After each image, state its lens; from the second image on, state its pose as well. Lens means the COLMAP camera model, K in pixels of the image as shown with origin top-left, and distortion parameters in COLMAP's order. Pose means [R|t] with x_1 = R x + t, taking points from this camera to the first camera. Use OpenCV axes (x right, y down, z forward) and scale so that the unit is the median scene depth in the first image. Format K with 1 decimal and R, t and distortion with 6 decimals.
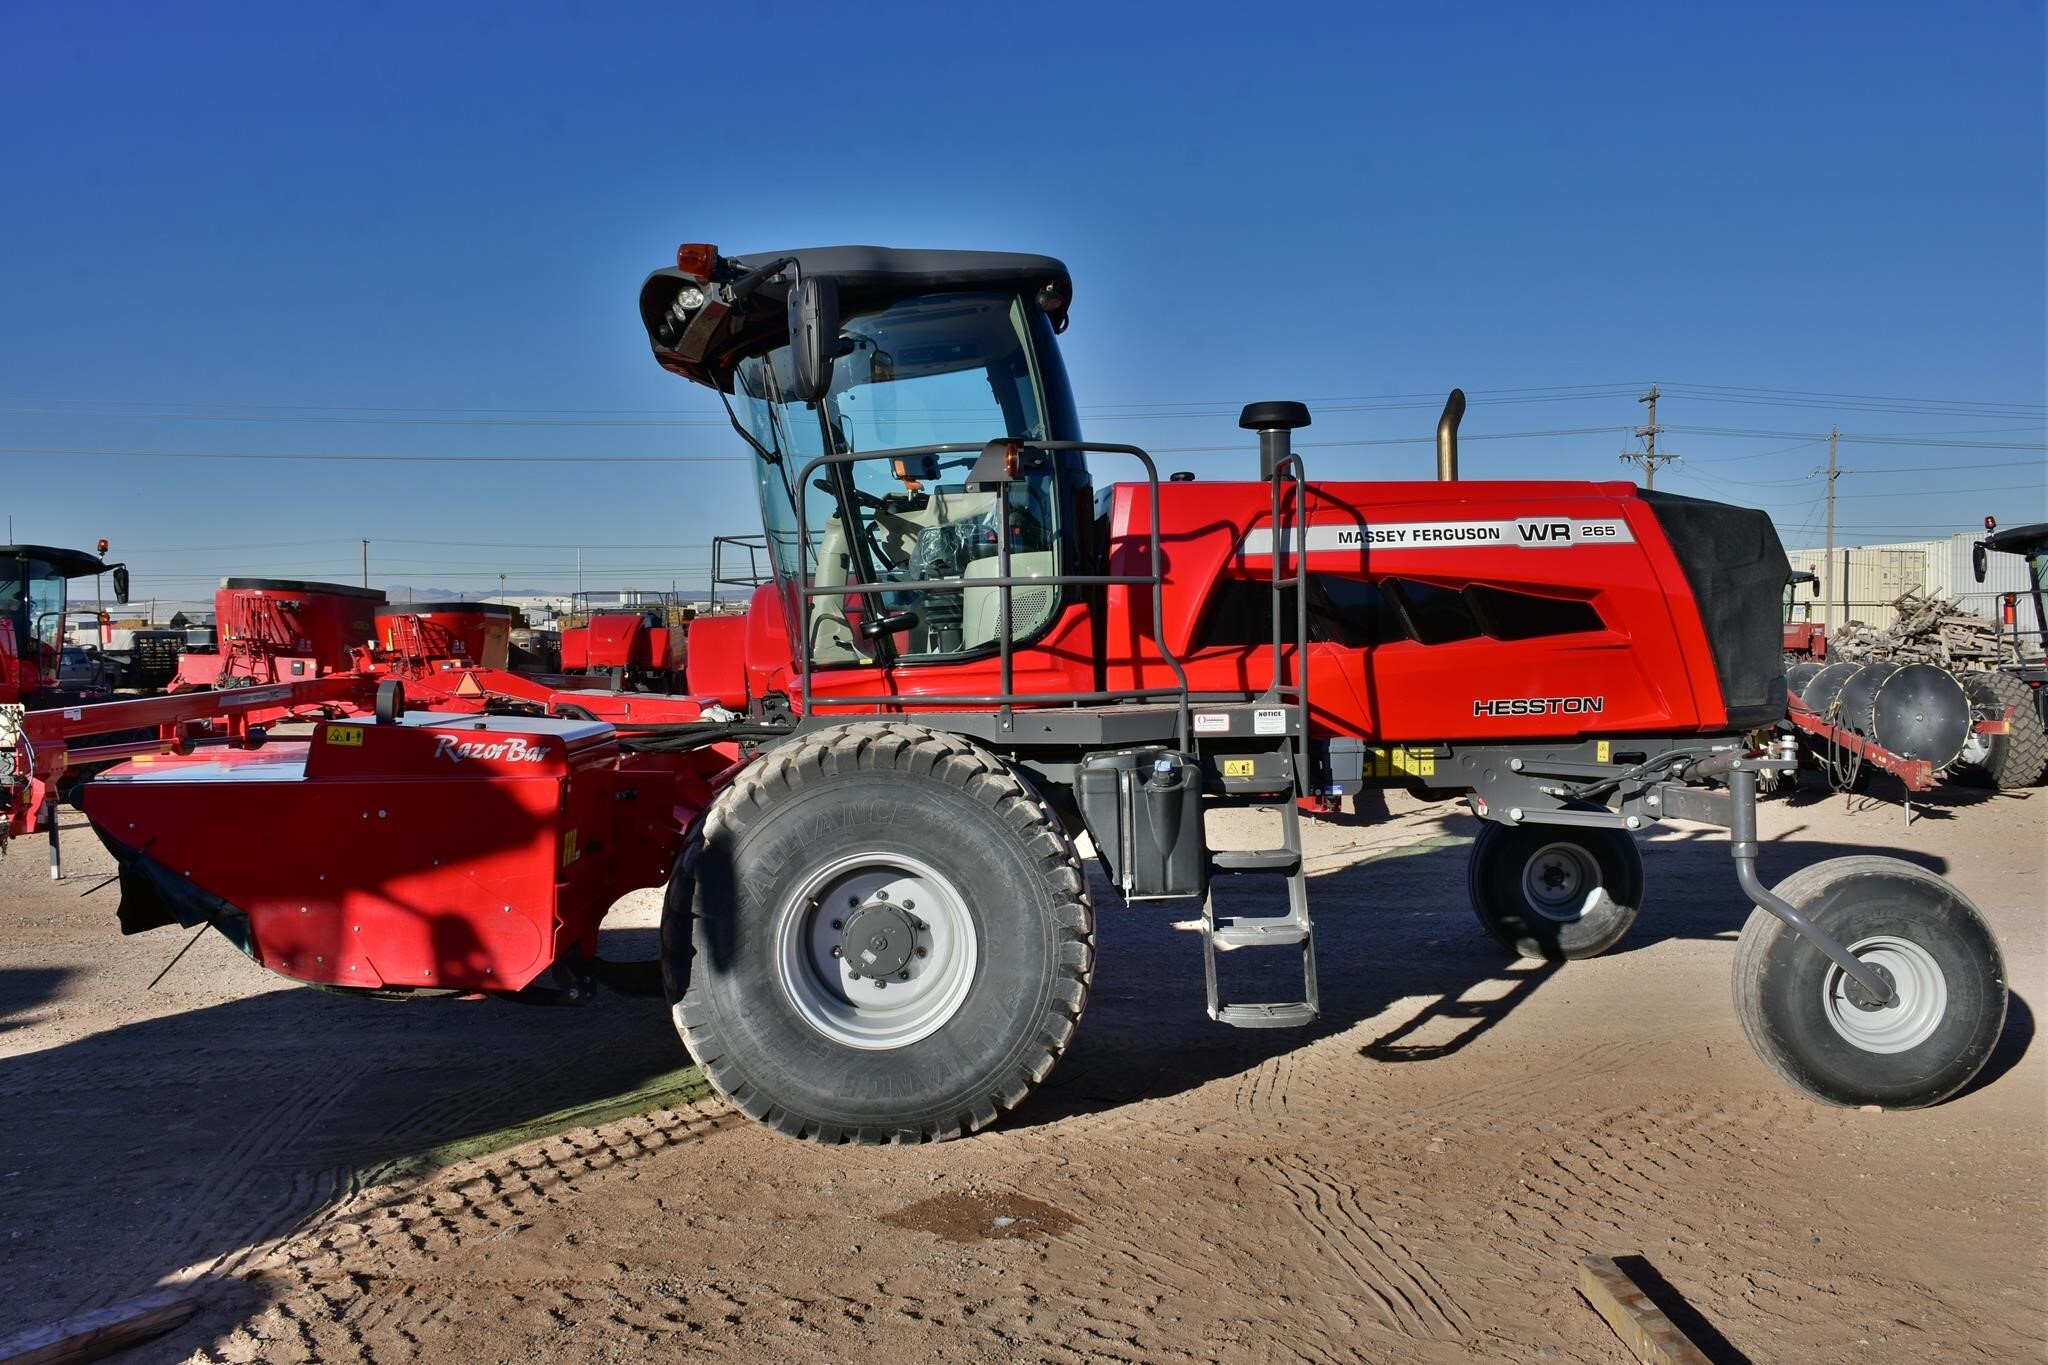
lens RADIAL K [[1673.3, 0, 972.8], [0, 1673.3, 690.5], [0, 0, 1]] dist [-0.029586, -0.002196]
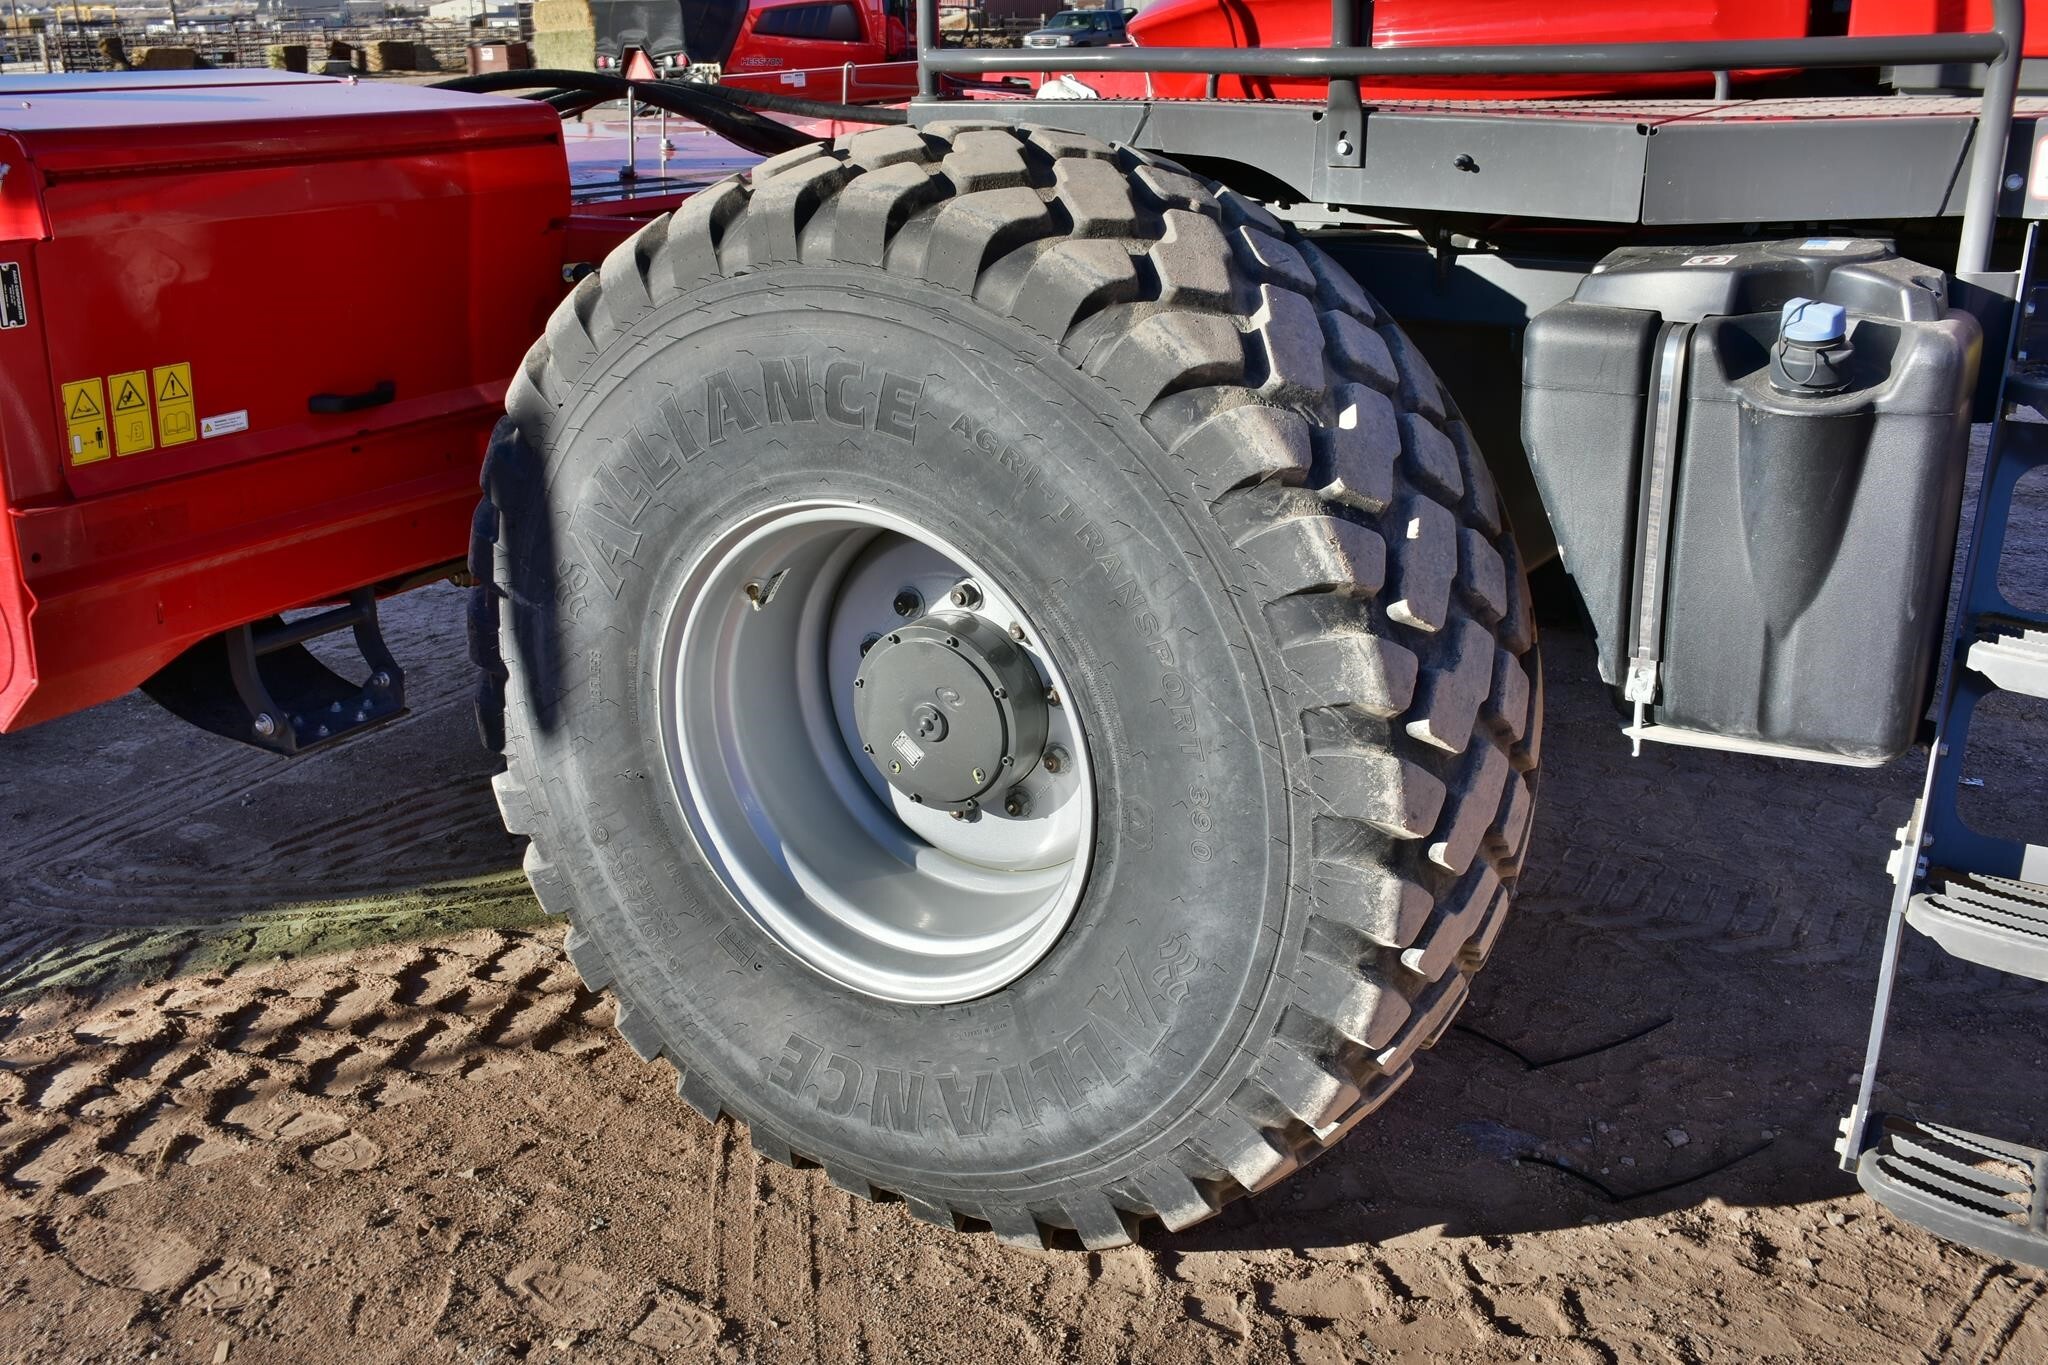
lens RADIAL K [[1808.9, 0, 1022.6], [0, 1808.9, 655.5], [0, 0, 1]] dist [-0.013567, 0.006648]
pose [[0.840906, 0.184951, -0.508596, 0.159085], [-0.018661, 0.949140, 0.314300, 0.005261], [0.540859, -0.254806, 0.801589, 0.636699]]
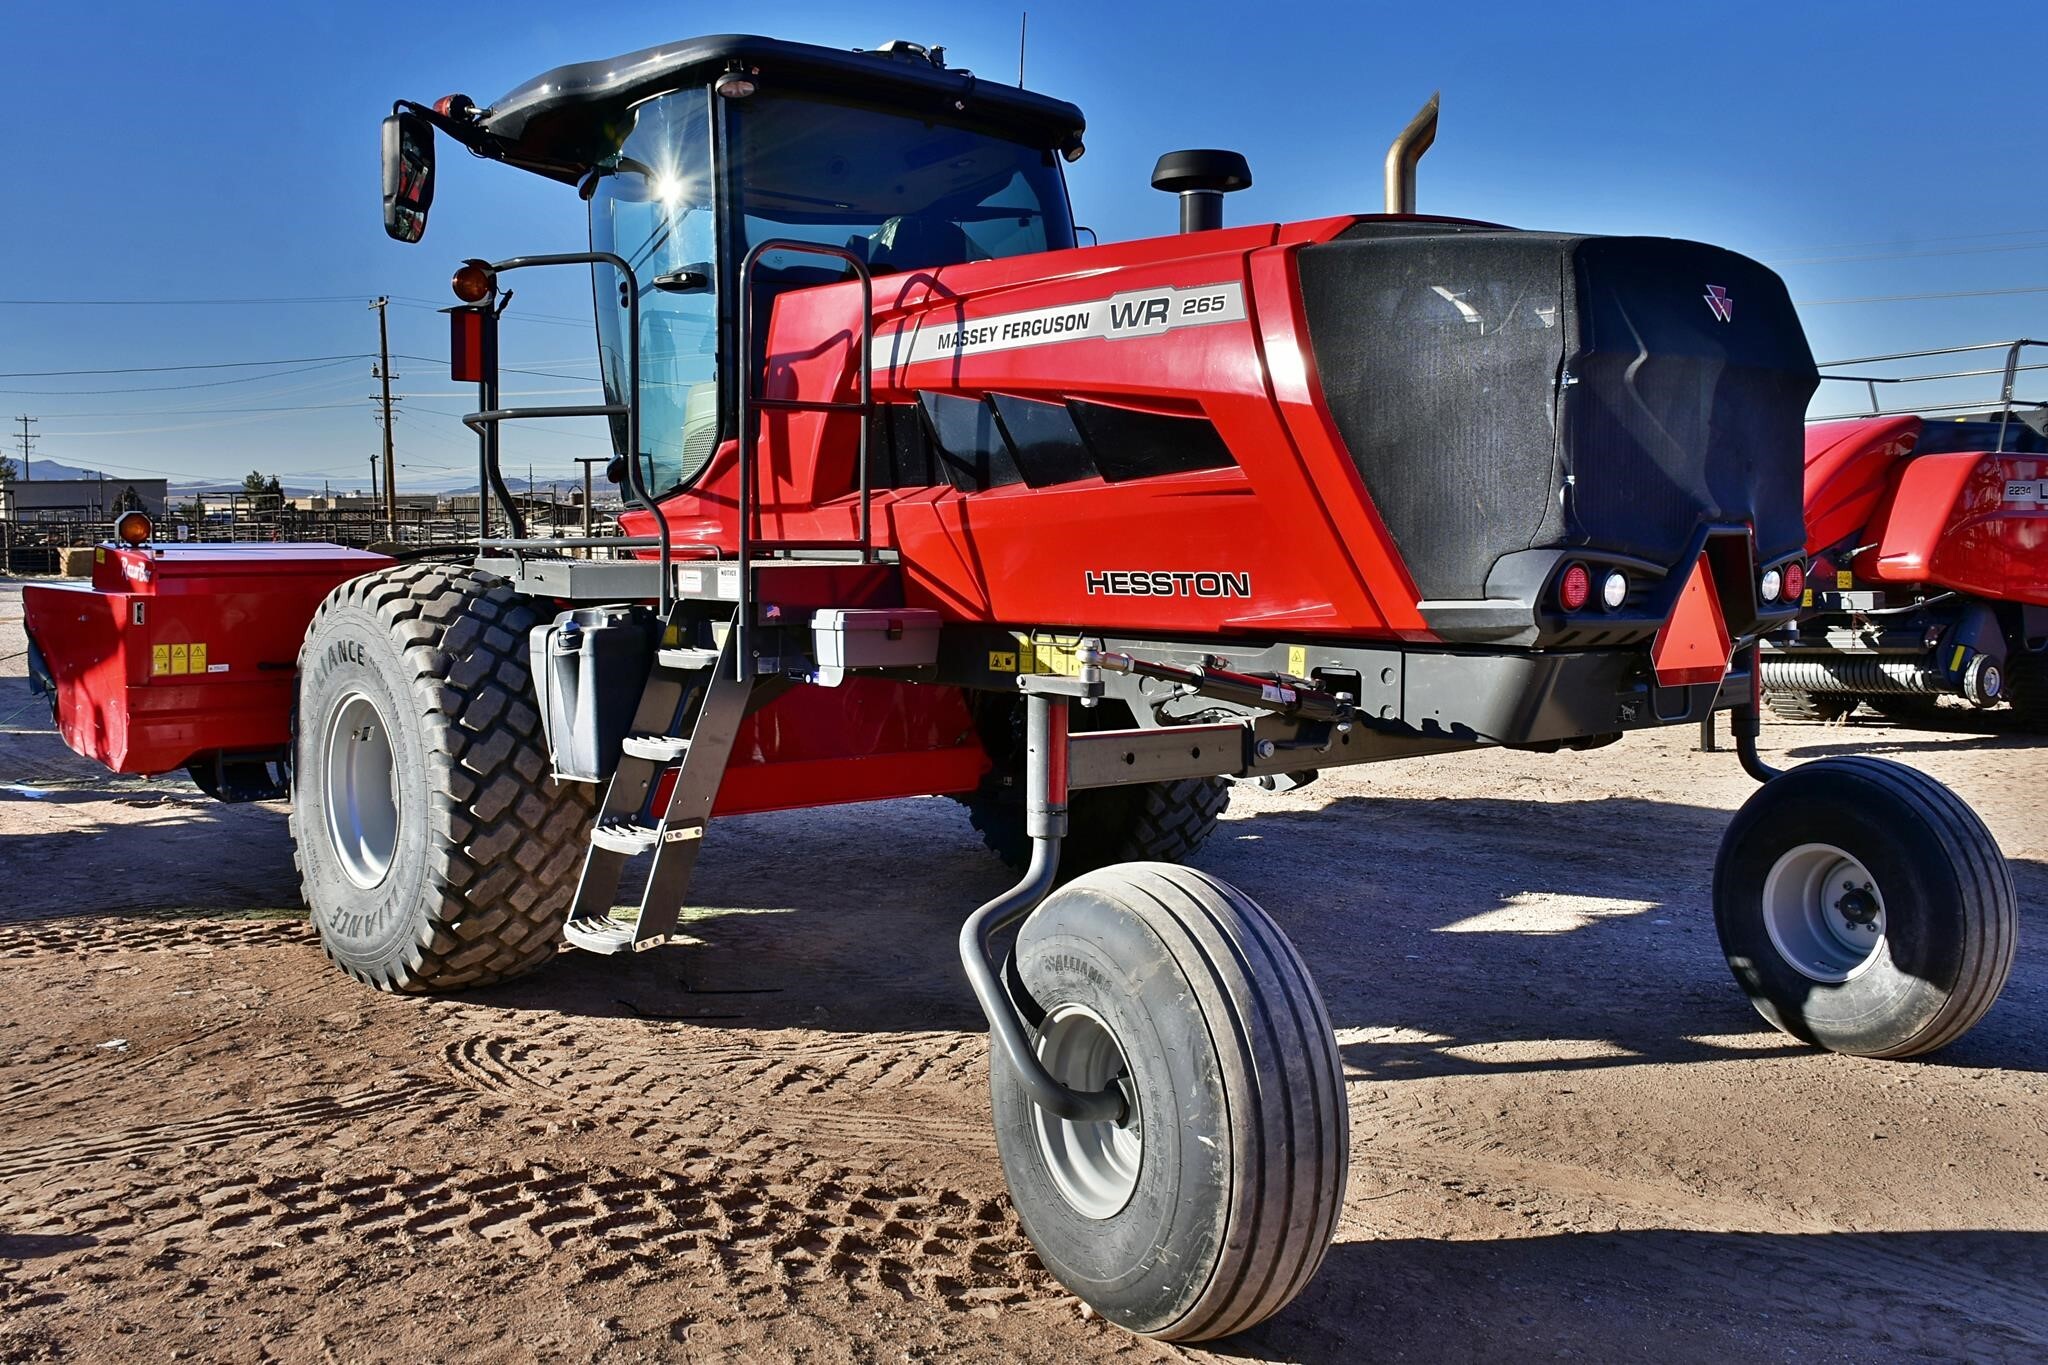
lens RADIAL K [[1864.0, 0, 1020.5], [0, 1864.0, 610.7], [0, 0, 1]] dist [-0.007208, 0.002896]
pose [[0.625567, 0.051177, -0.778490, 0.956505], [-0.031153, 0.998689, 0.040620, -0.008362], [0.779548, -0.001158, 0.626341, 0.553531]]
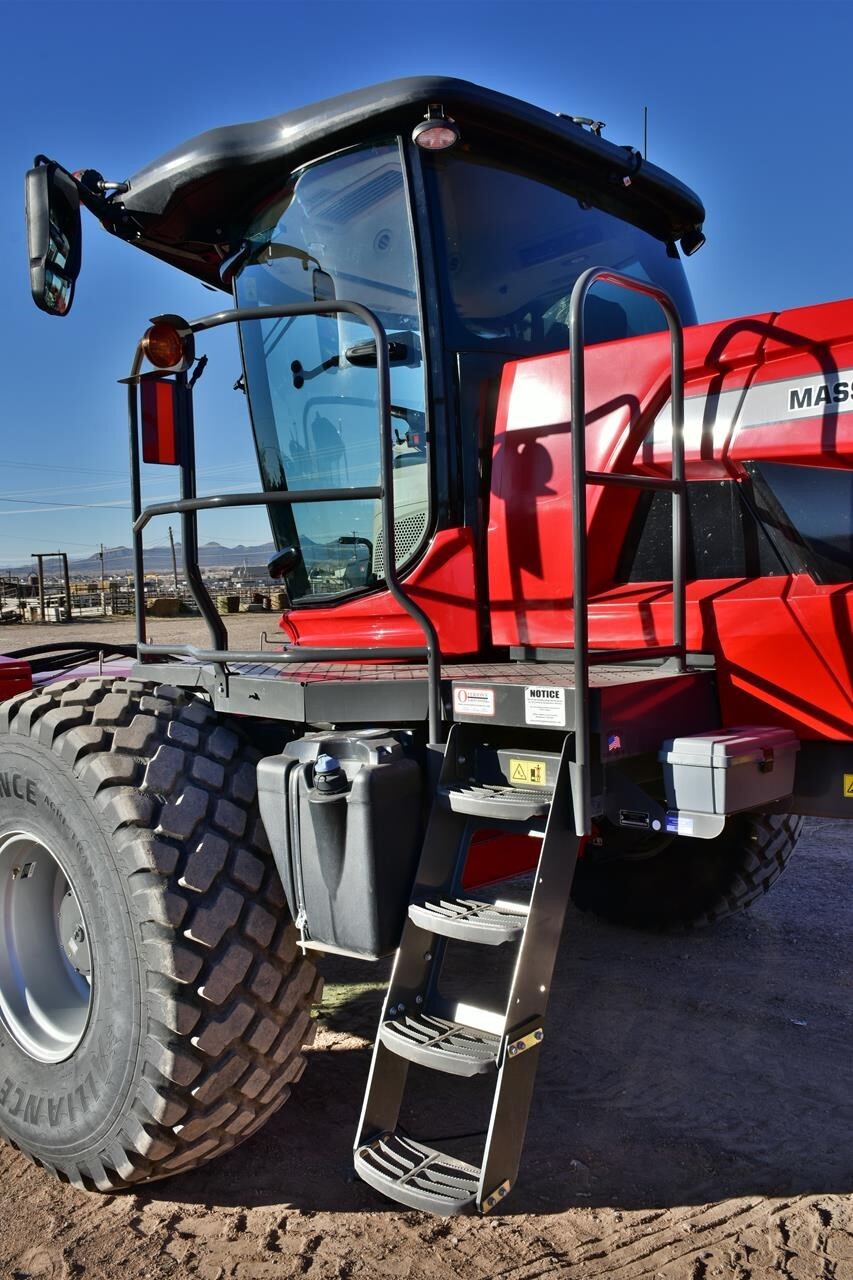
lens RADIAL K [[1130.6, 0, 426.5], [0, 1130.6, 640.0], [0, 0, 1]] dist [-0.013567, 0.006648]
pose [[0.710091, 0.031380, -0.703410, 0.445240], [-0.004050, 0.999172, 0.040486, -0.023224], [0.704098, -0.025900, 0.709630, 0.667994]]
